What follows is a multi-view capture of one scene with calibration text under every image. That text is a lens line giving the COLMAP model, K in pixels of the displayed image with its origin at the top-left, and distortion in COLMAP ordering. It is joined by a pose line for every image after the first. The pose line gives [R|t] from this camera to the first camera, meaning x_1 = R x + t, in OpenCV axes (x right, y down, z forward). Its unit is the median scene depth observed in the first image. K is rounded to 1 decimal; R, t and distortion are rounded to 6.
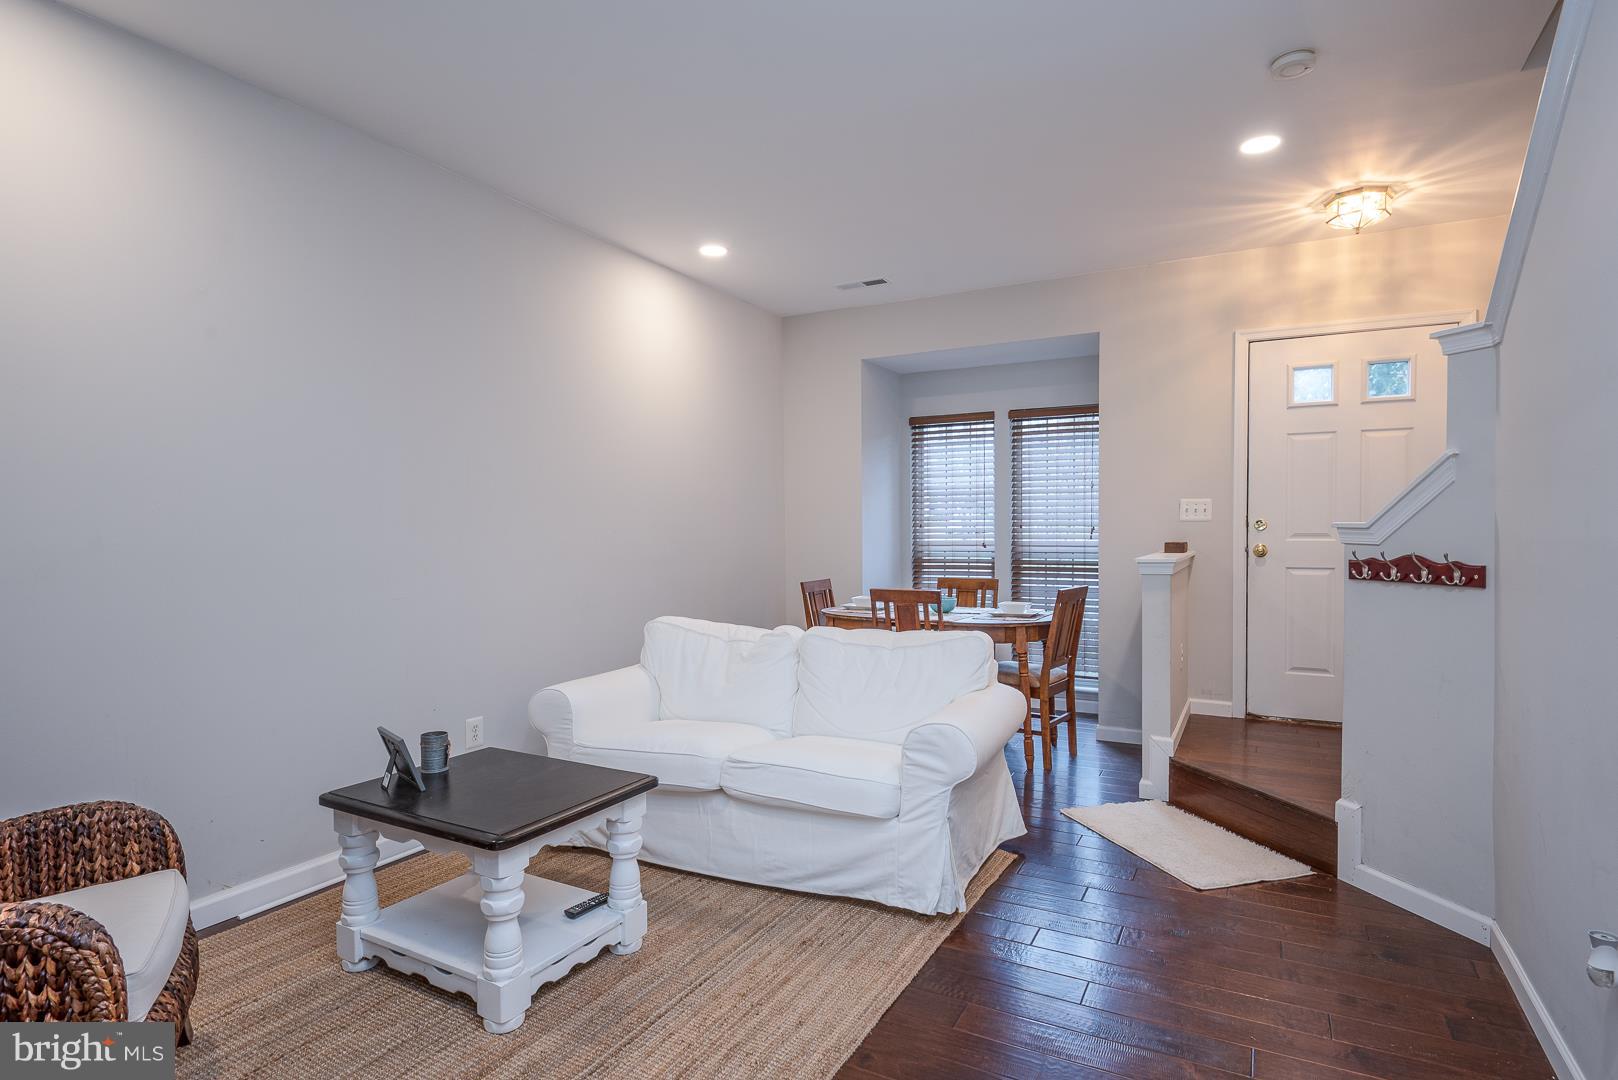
lens RADIAL K [[845.0, 0, 806.6], [0, 845.0, 552.3], [0, 0, 1]] dist [0.023916, -0.027304]
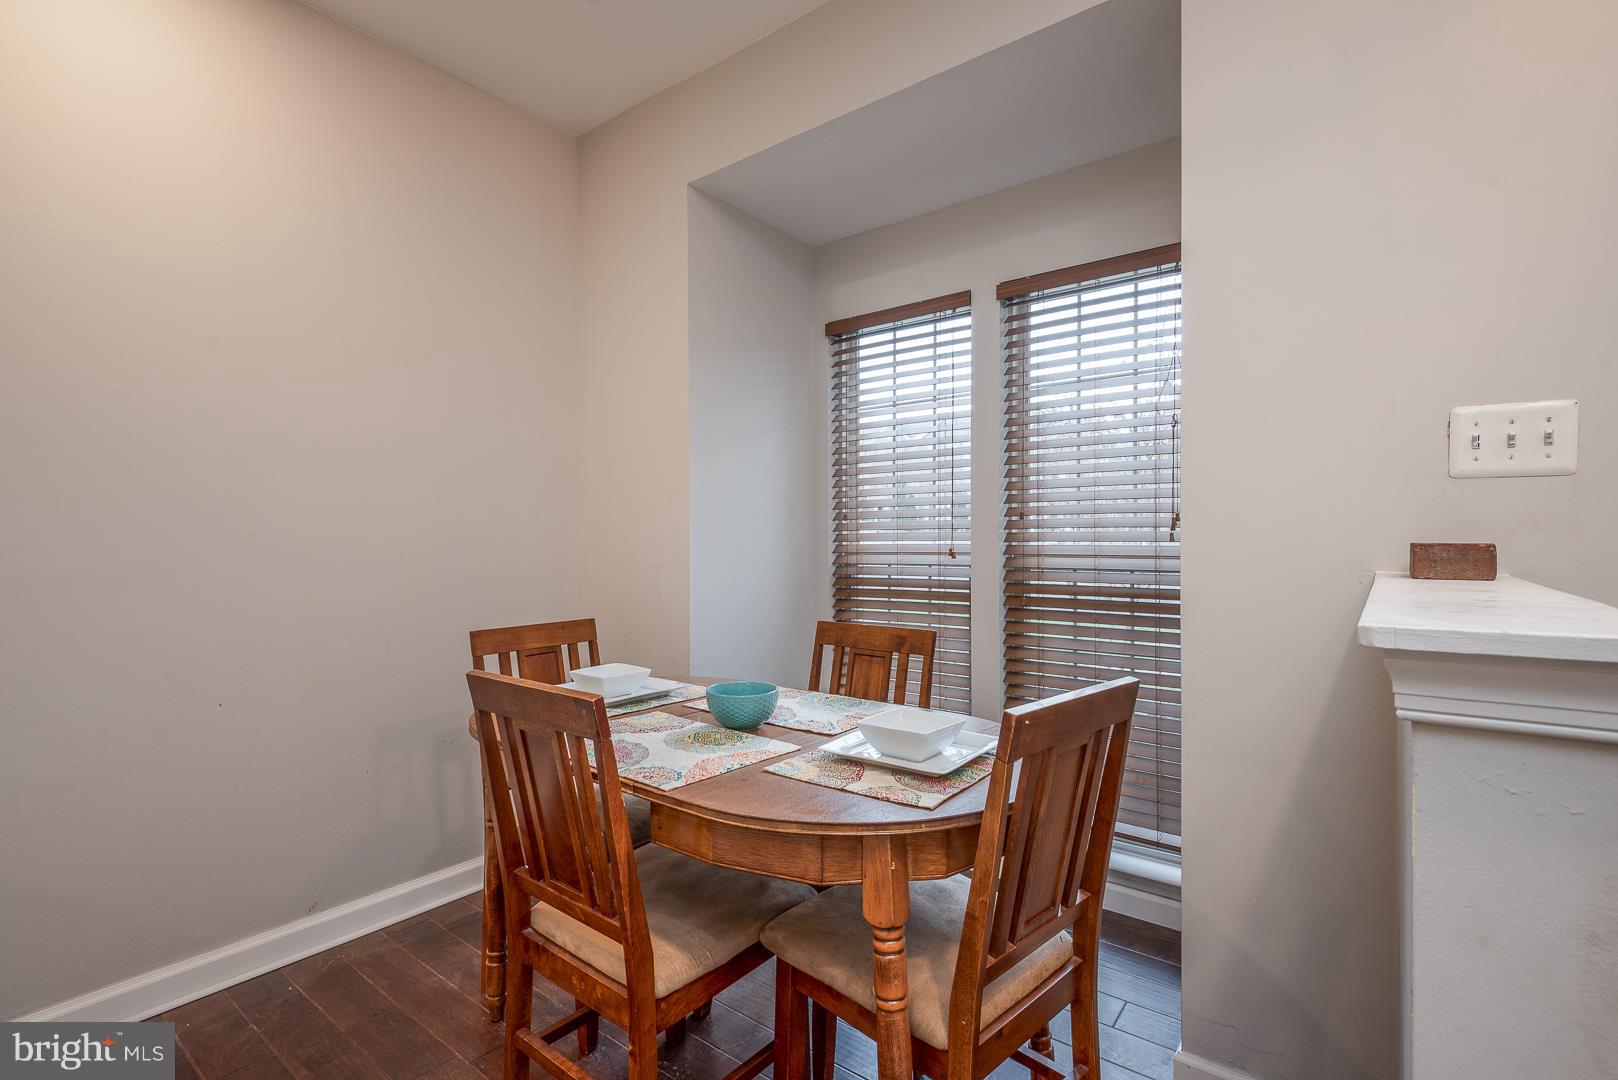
lens RADIAL K [[734.2, 0, 809.0], [0, 734.2, 540.0], [0, 0, 1]] dist [-0.003284, -0.000644]
pose [[0.986022, 0.006843, -0.166472, 0.268503], [-0.012050, 0.999469, -0.030289, -0.002714], [0.166177, 0.031872, 0.985581, 0.742471]]
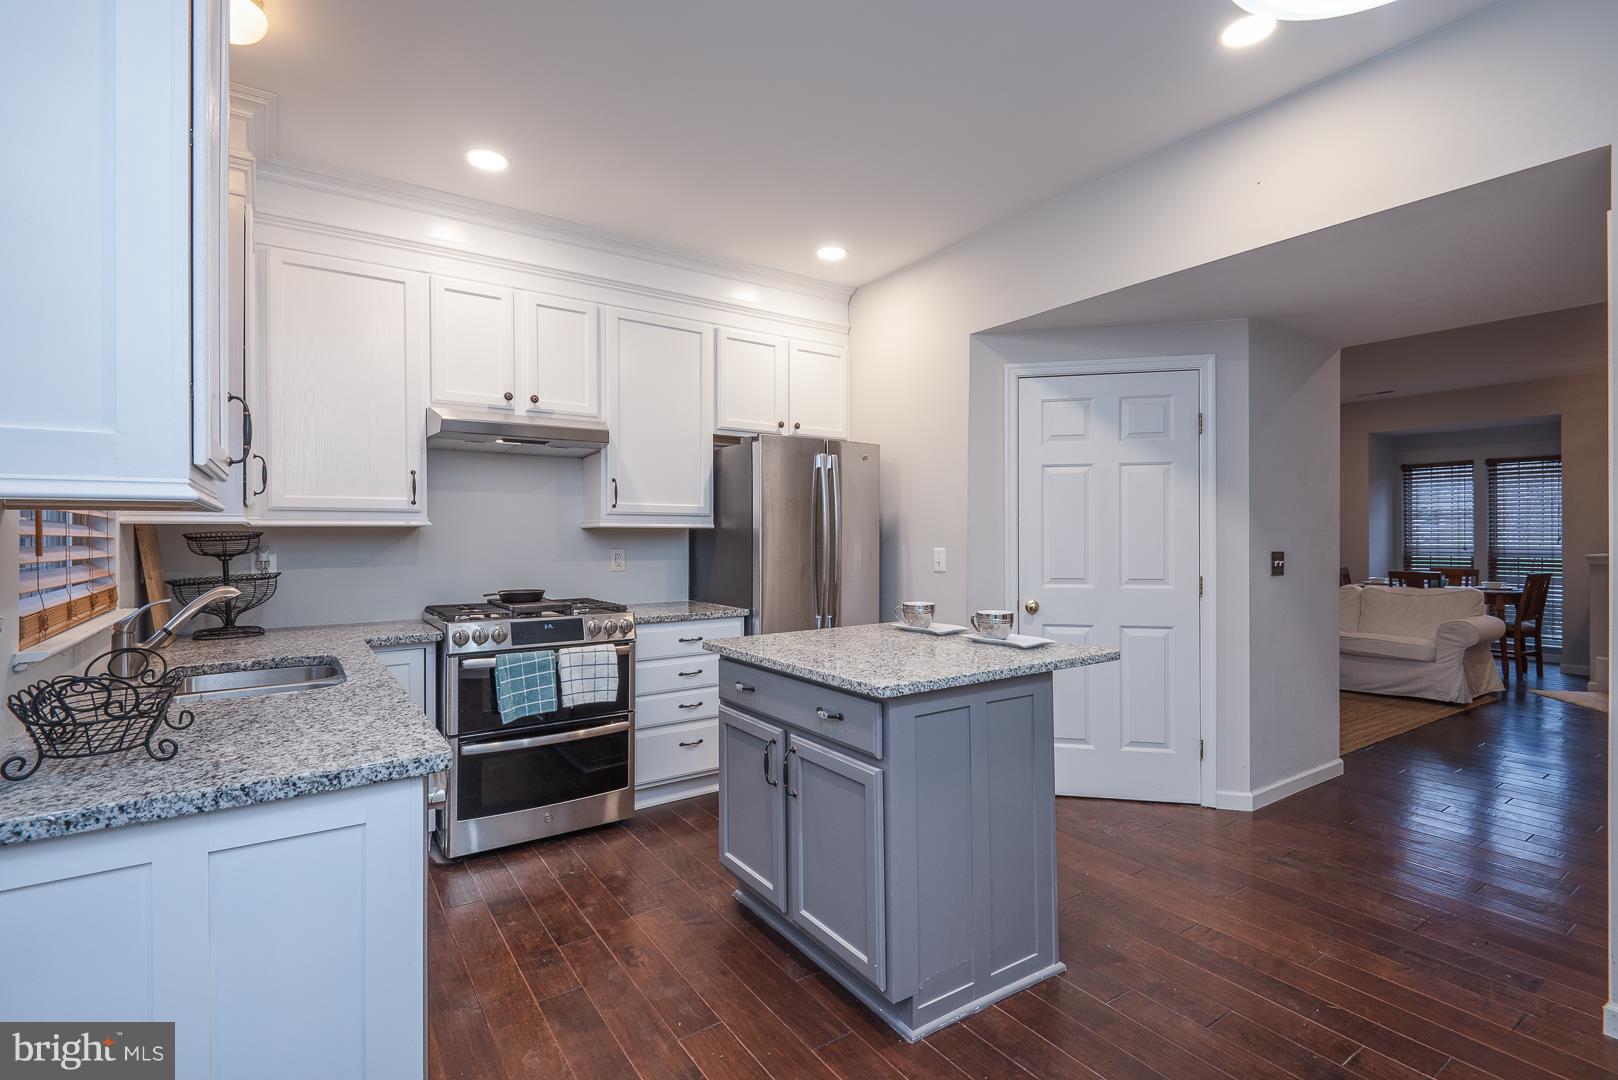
lens RADIAL K [[749.2, 0, 806.1], [0, 749.2, 536.5], [0, 0, 1]] dist [0.038803, -0.025703]
pose [[0.887750, 0.002641, -0.460318, -0.283927], [-0.015348, 0.999597, -0.023863, 0.028549], [0.460070, 0.028250, 0.887433, -1.011905]]
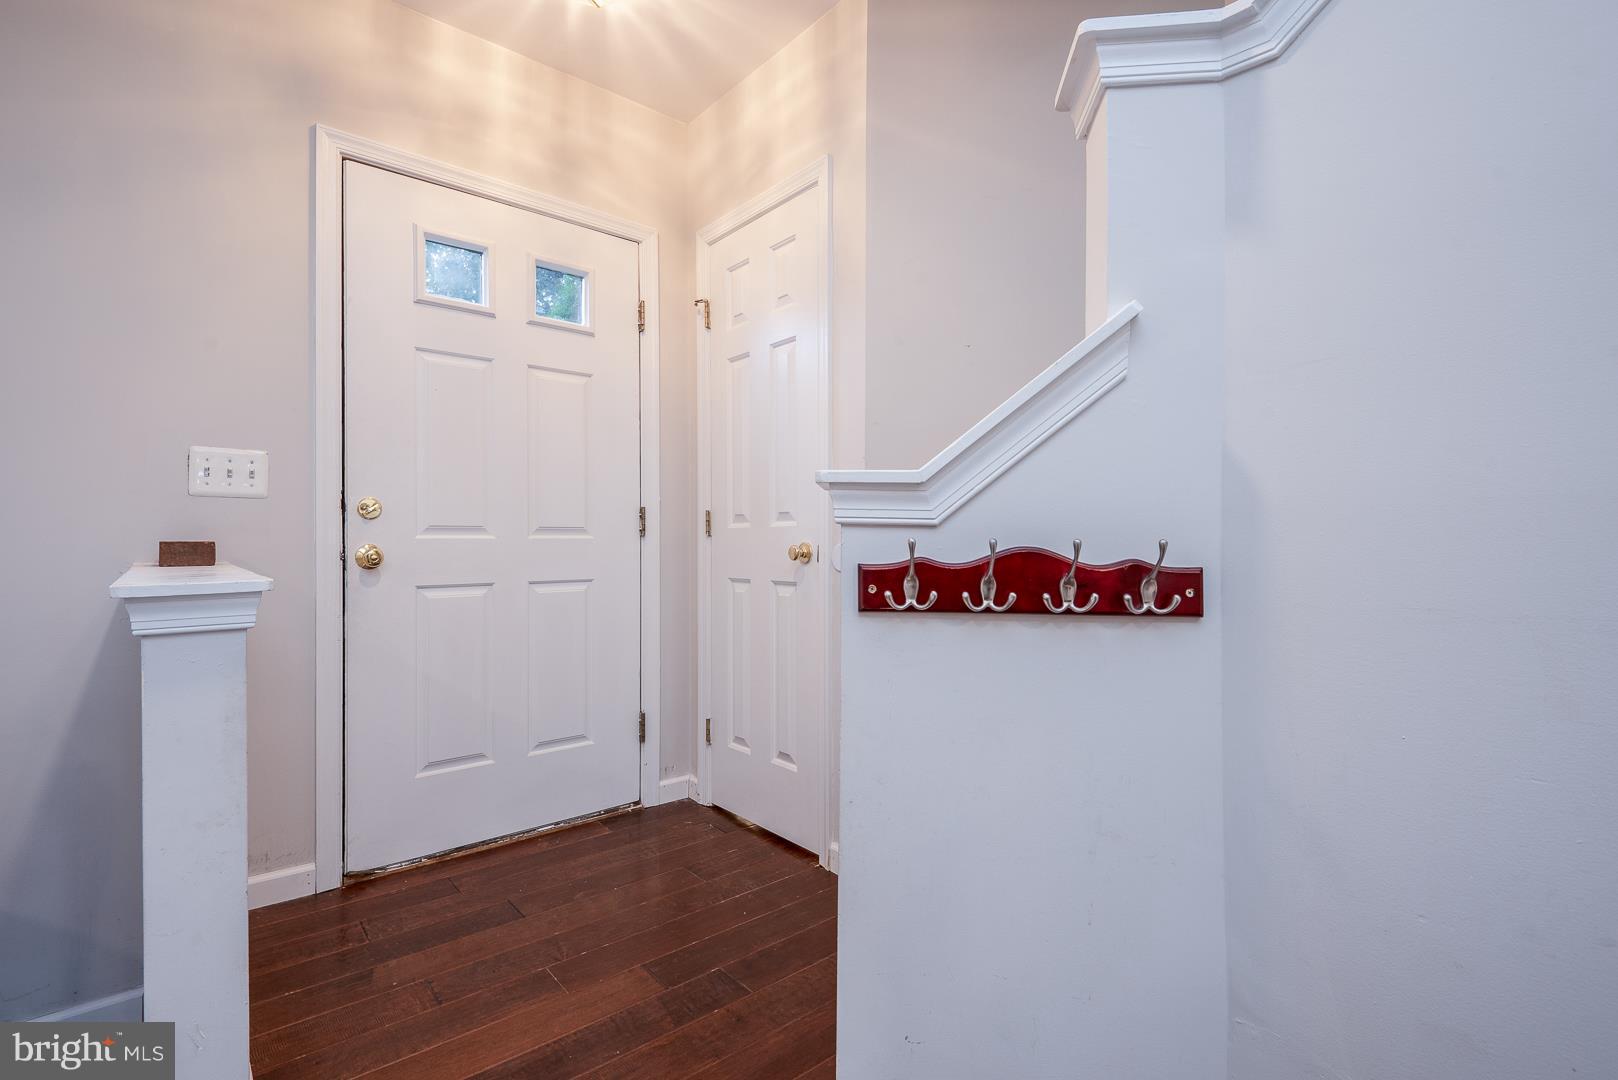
lens RADIAL K [[749.2, 0, 806.1], [0, 749.2, 536.5], [0, 0, 1]] dist [0.038803, -0.025703]
pose [[0.359519, 0.007728, 0.933106, 0.197148], [0.025729, 0.999503, -0.018191, 0.000647], [-0.932783, 0.030548, 0.359142, 0.594543]]
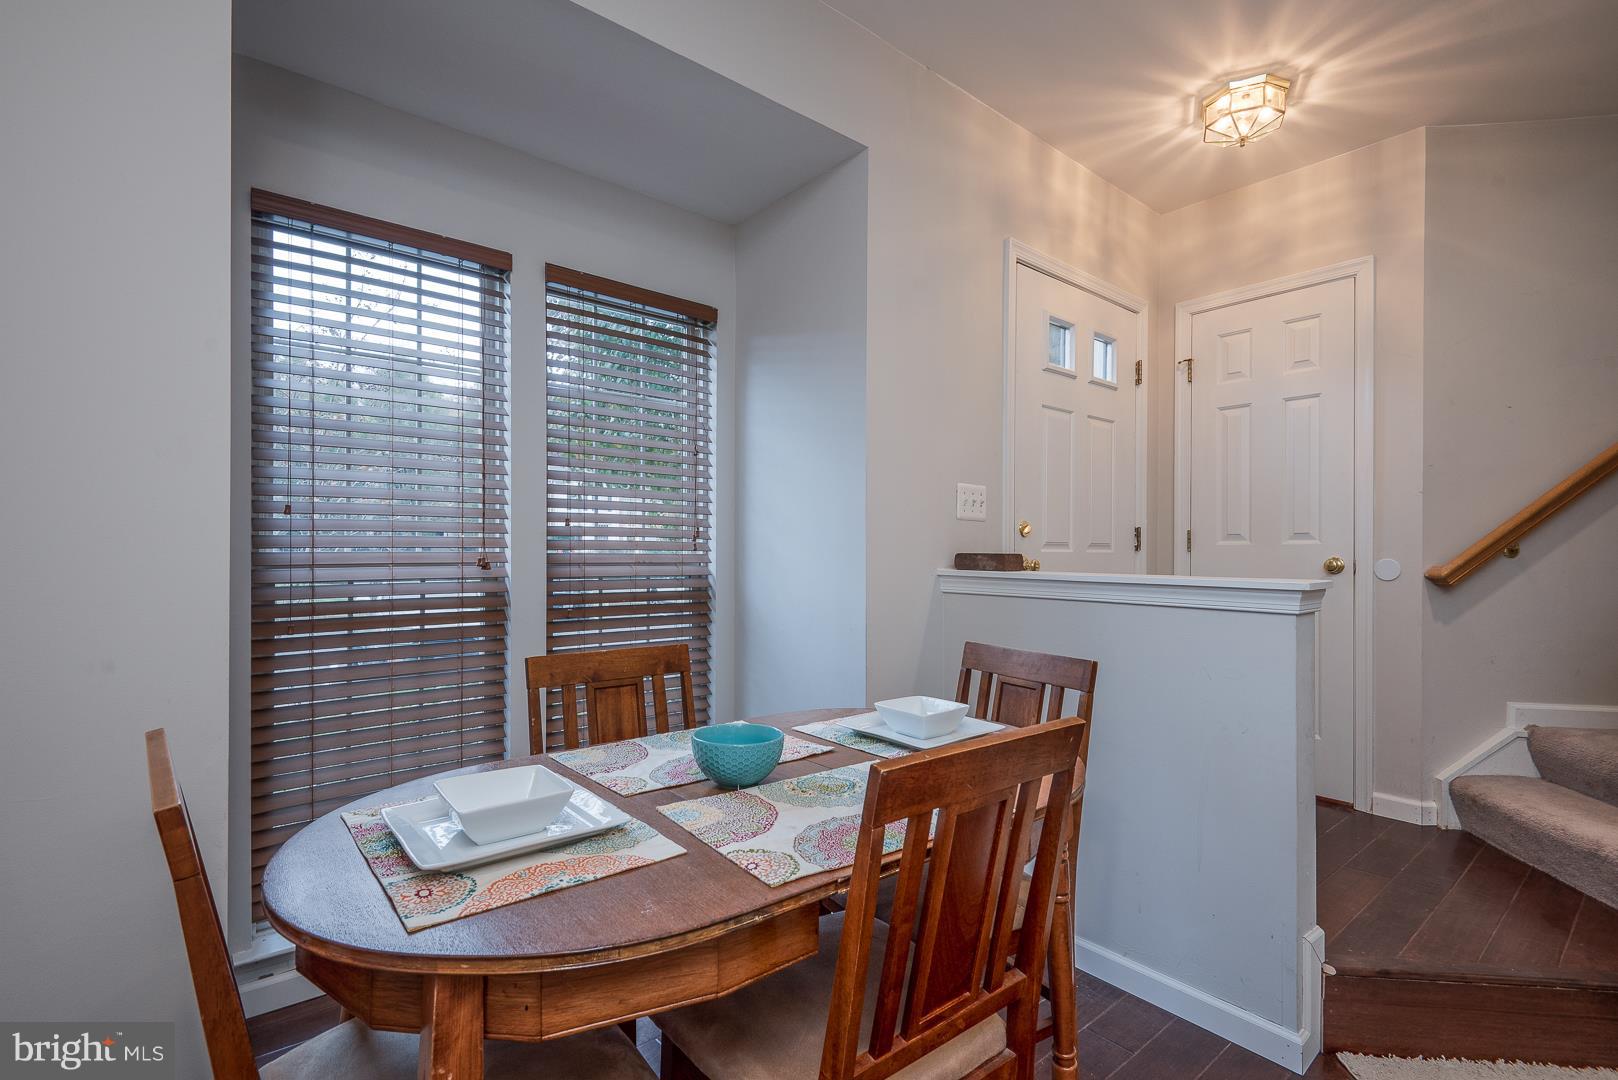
lens RADIAL K [[764.3, 0, 818.5], [0, 764.3, 535.0], [0, 0, 1]] dist [0.046405, -0.027079]
pose [[0.365464, 0.026563, 0.930446, -0.112854], [0.017212, 0.999229, -0.035287, -0.008375], [-0.930666, 0.028912, 0.364725, 0.956880]]
